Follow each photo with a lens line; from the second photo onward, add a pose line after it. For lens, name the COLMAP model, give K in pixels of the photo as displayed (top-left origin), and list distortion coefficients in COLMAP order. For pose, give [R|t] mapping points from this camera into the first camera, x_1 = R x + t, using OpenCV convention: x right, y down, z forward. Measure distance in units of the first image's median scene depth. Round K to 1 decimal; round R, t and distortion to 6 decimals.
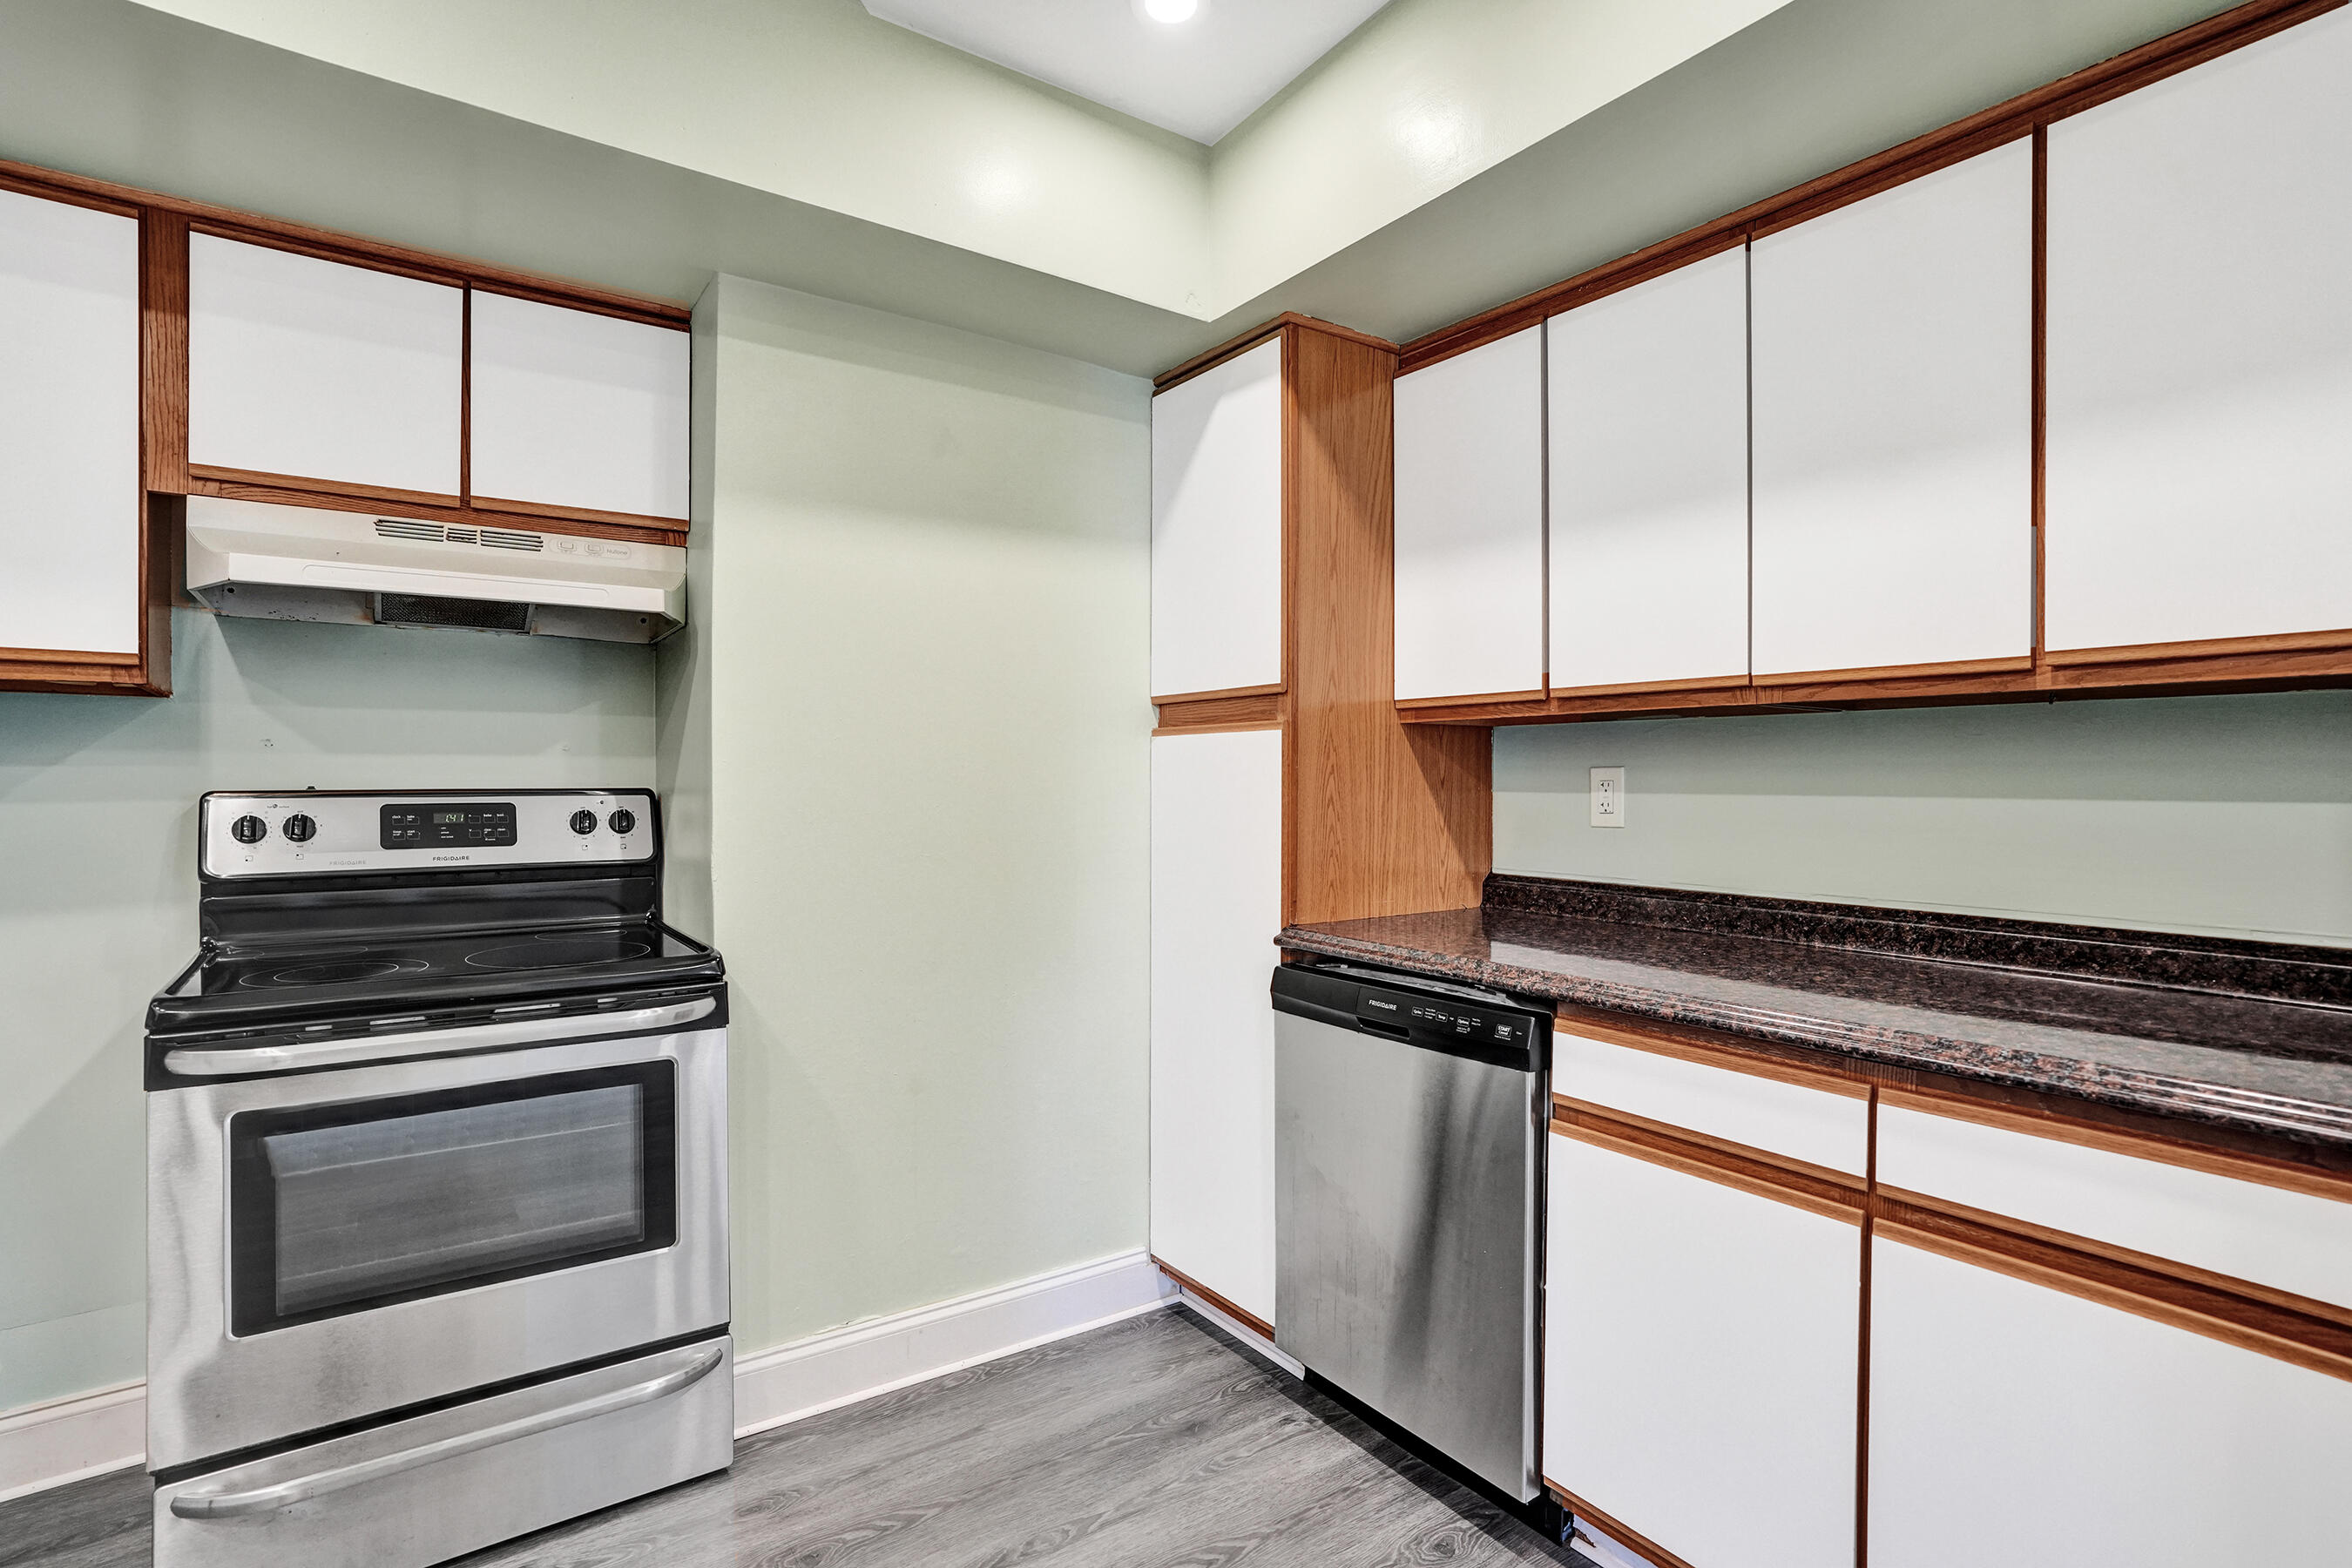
lens RADIAL K [[1124.1, 0, 1200.6], [0, 1124.1, 790.3], [0, 0, 1]] dist [-0.057115, 0.027393]
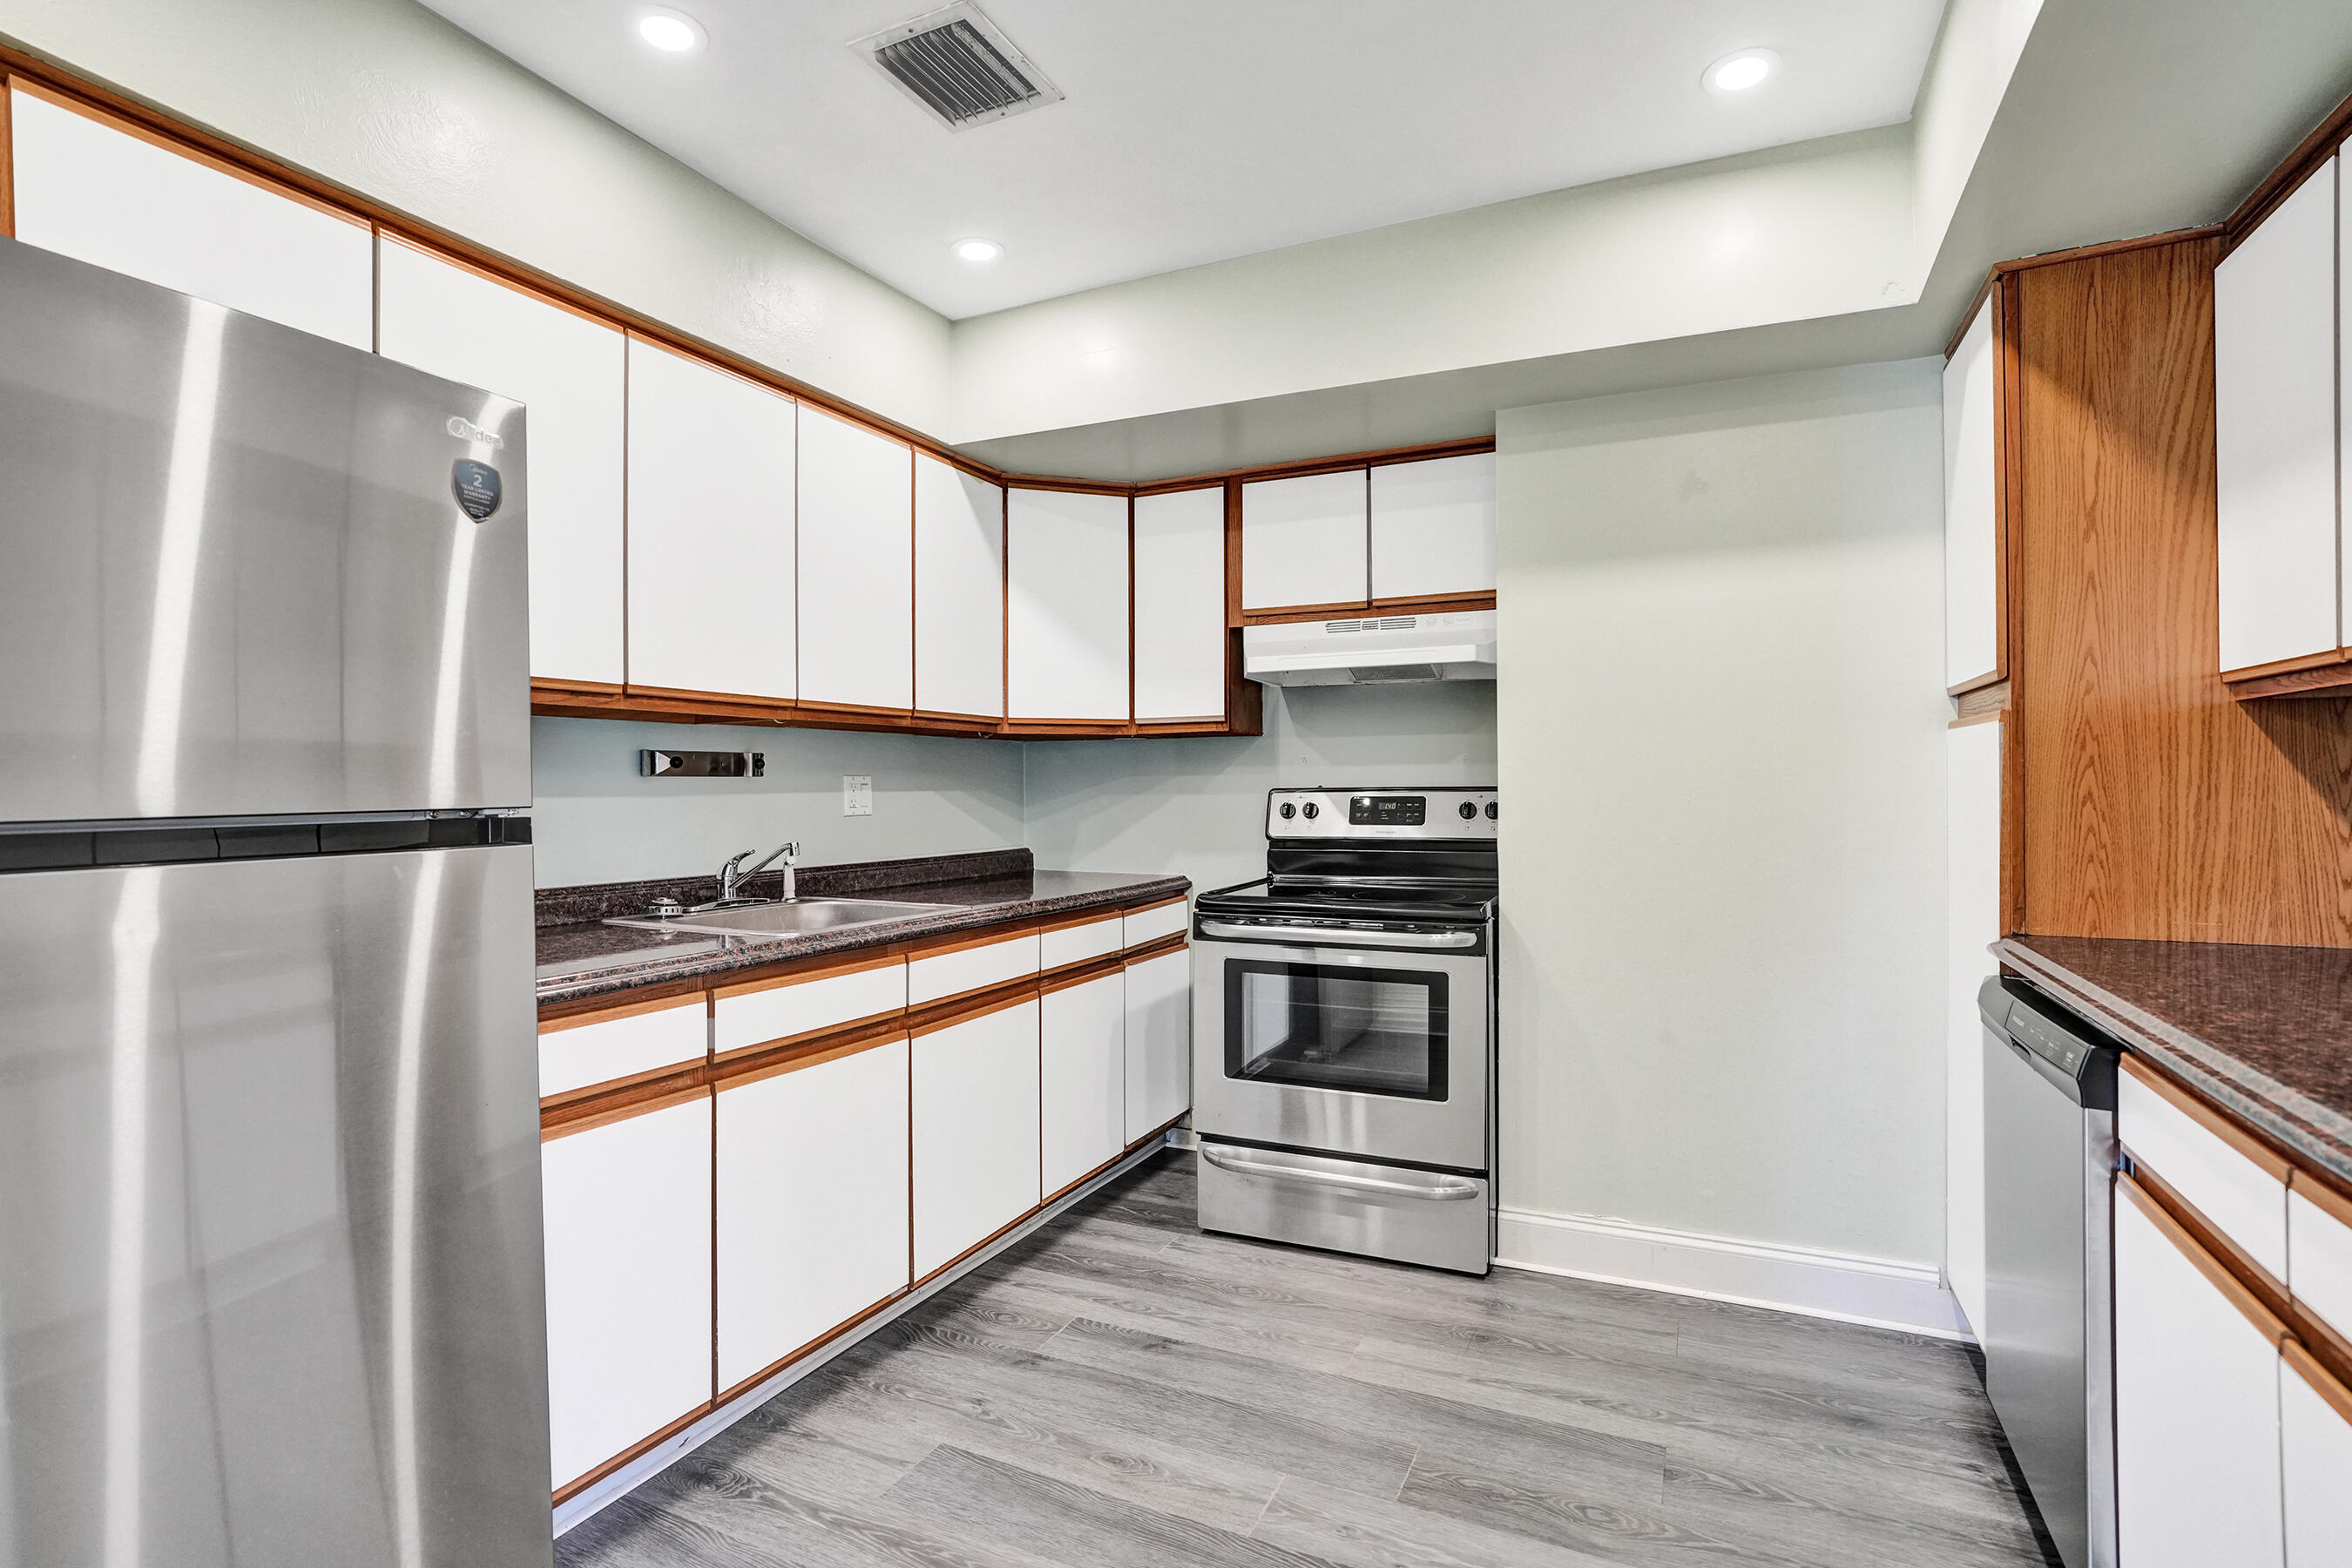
lens RADIAL K [[1124.1, 0, 1200.6], [0, 1124.1, 790.3], [0, 0, 1]] dist [-0.057115, 0.027393]
pose [[0.511349, -0.000583, -0.859373, 0.539148], [-0.000995, 0.999999, -0.001270, 0.005667], [0.859372, 0.001504, 0.511348, -0.022072]]
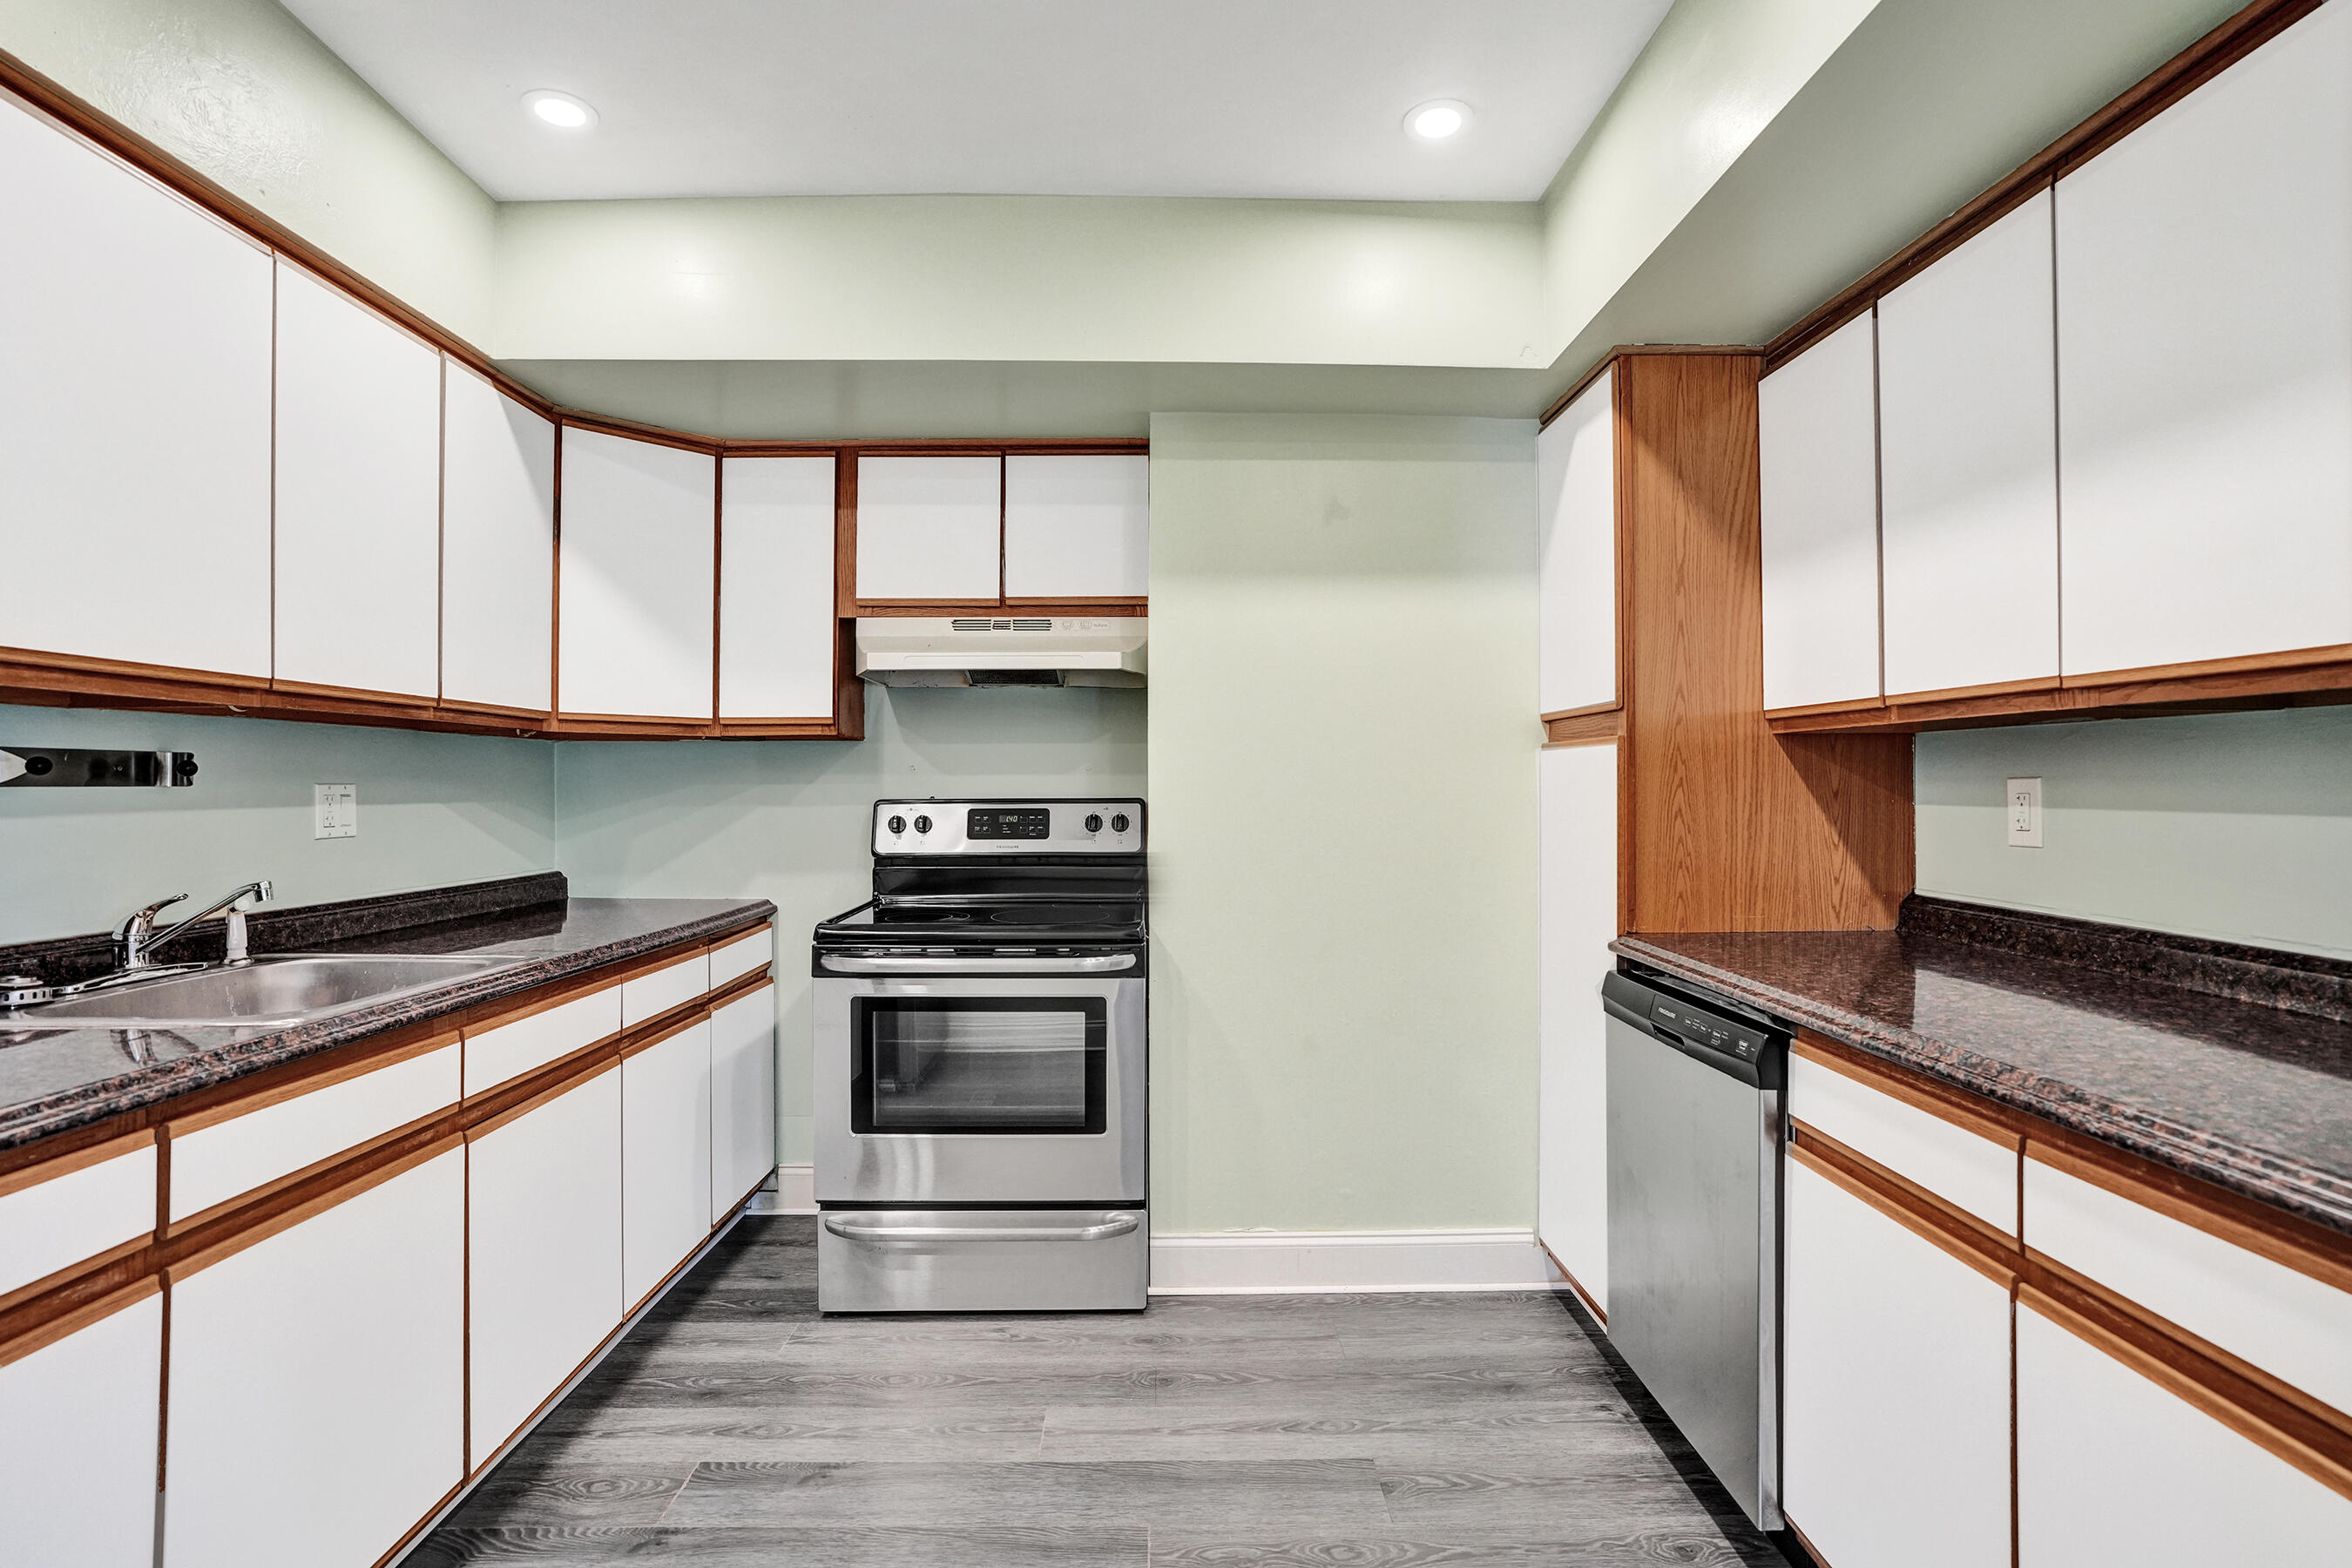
lens RADIAL K [[1112.6, 0, 1198.2], [0, 1112.6, 780.0], [0, 0, 1]] dist [-0.055424, 0.025086]
pose [[0.834132, -0.004688, -0.551544, 0.331754], [-0.002971, 0.999911, -0.012992, -0.007129], [0.551556, 0.012476, 0.834044, -0.074683]]
